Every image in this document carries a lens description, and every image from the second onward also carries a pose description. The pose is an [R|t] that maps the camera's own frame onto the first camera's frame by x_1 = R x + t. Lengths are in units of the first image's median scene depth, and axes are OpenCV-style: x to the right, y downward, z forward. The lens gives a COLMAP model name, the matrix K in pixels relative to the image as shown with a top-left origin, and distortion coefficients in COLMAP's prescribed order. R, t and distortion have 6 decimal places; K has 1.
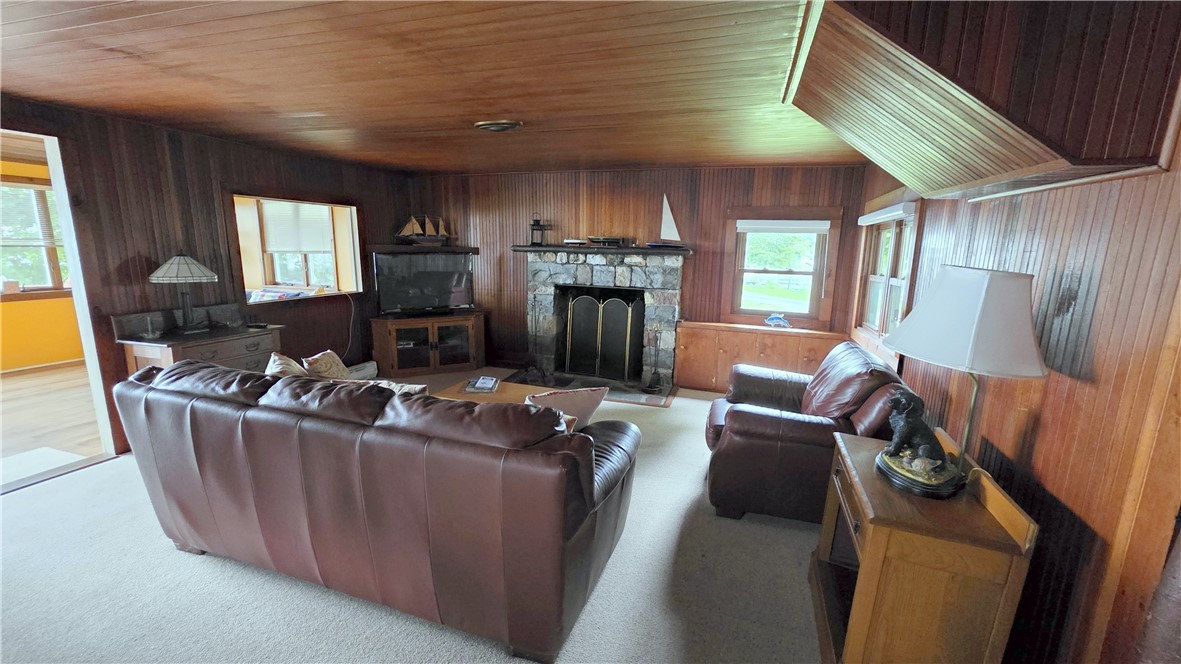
lens RADIAL K [[469.2, 0, 595.6], [0, 469.2, 338.0], [0, 0, 1]] dist [0.001579, 0.000220]
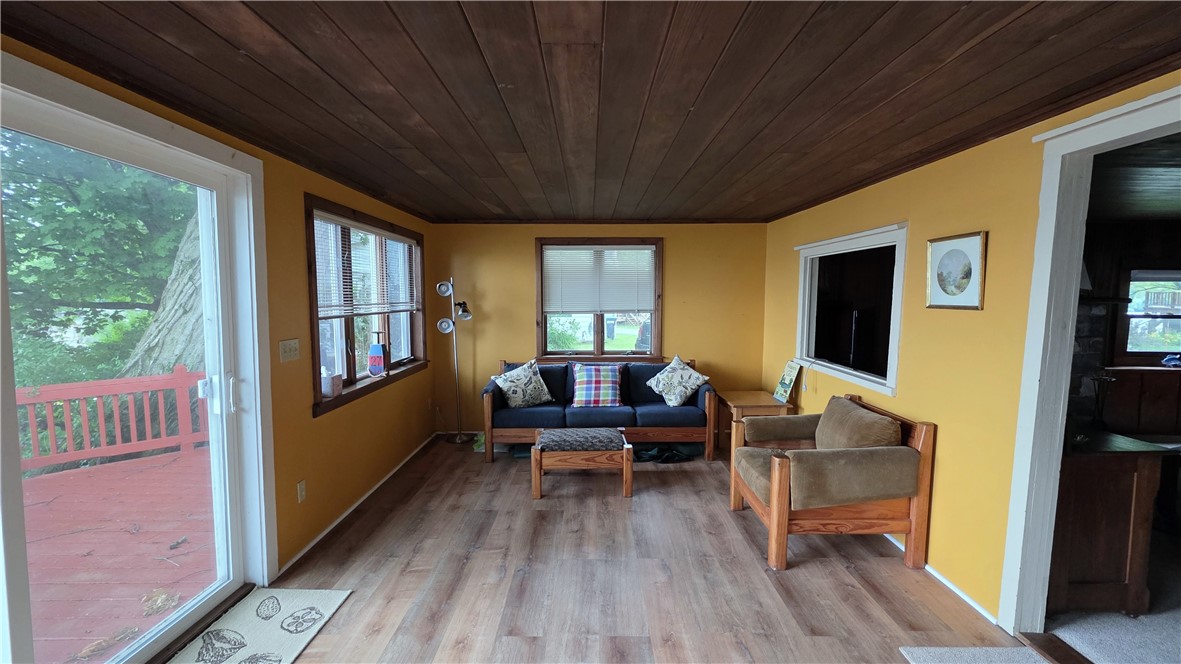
lens RADIAL K [[469.2, 0, 595.6], [0, 469.2, 338.0], [0, 0, 1]] dist [0.001579, 0.000220]
pose [[0.947725, -0.047202, 0.315576, -1.184933], [0.080042, 0.992544, -0.091918, -0.094241], [-0.308885, 0.112373, 0.944438, 0.371905]]
